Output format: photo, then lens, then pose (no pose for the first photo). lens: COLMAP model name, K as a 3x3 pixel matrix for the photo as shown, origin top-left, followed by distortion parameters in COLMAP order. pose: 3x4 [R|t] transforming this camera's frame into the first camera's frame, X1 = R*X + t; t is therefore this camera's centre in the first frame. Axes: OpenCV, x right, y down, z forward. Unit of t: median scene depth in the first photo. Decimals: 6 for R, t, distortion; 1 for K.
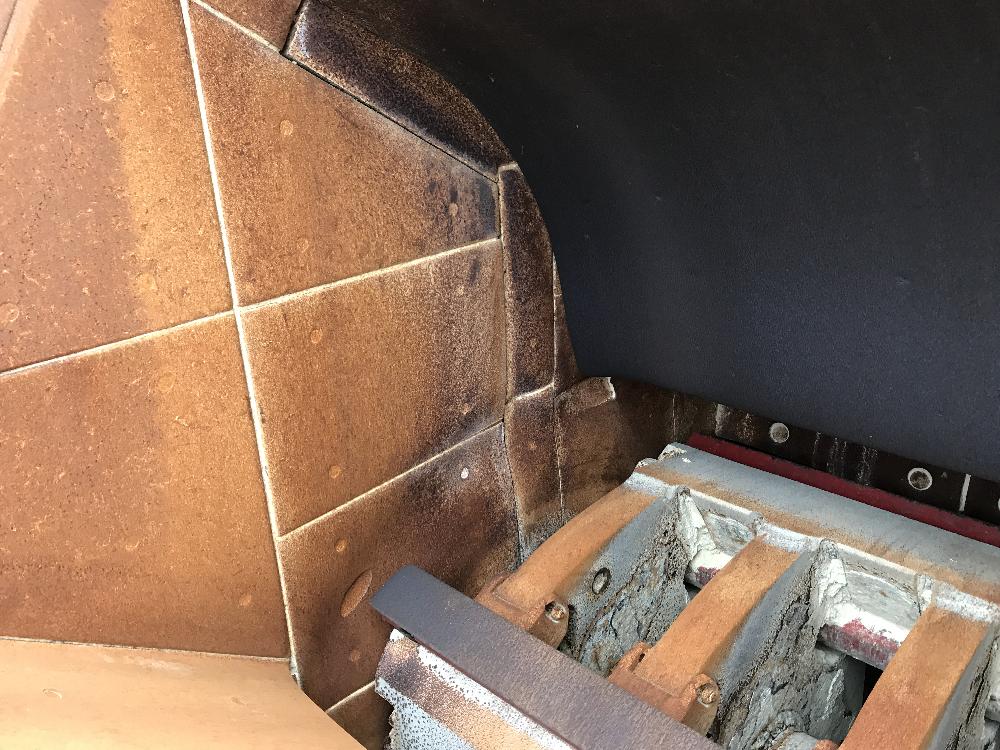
lens RADIAL K [[810.8, 0, 500.9], [0, 810.8, 380.3], [0, 0, 1]] dist [-0.011837, 0.011773]
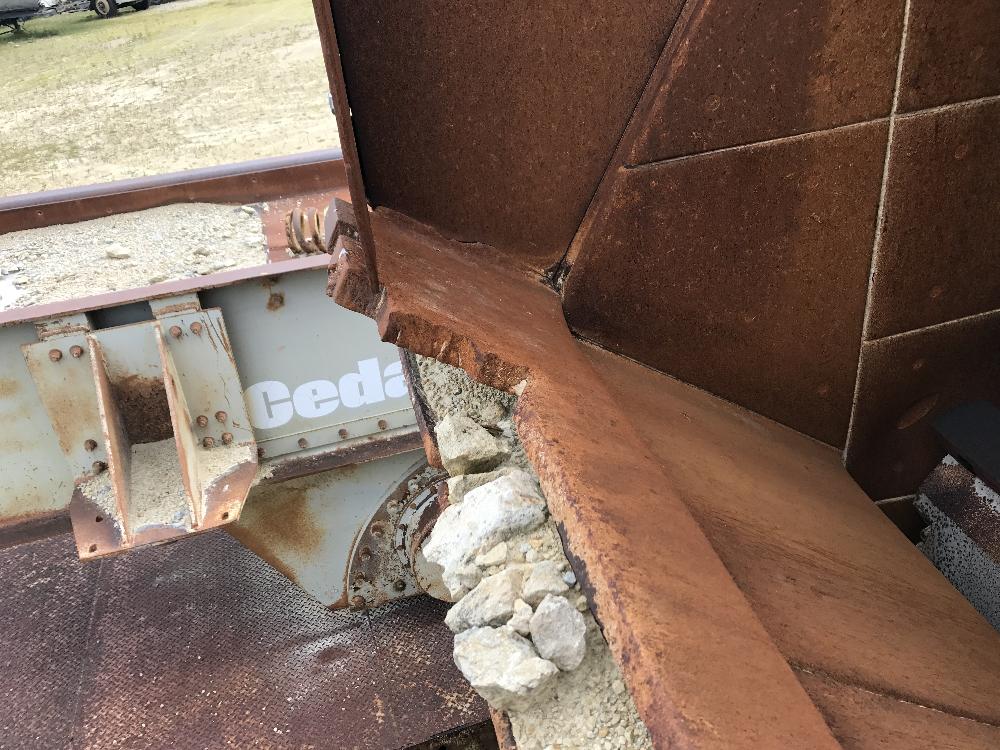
lens RADIAL K [[810.8, 0, 498.6], [0, 810.8, 378.0], [0, 0, 1]] dist [-0.011837, 0.011773]
pose [[0.826430, 0.252628, -0.503182, -0.137426], [-0.130492, 0.955296, 0.265296, 0.022435], [0.547708, -0.153587, 0.822451, -0.165882]]
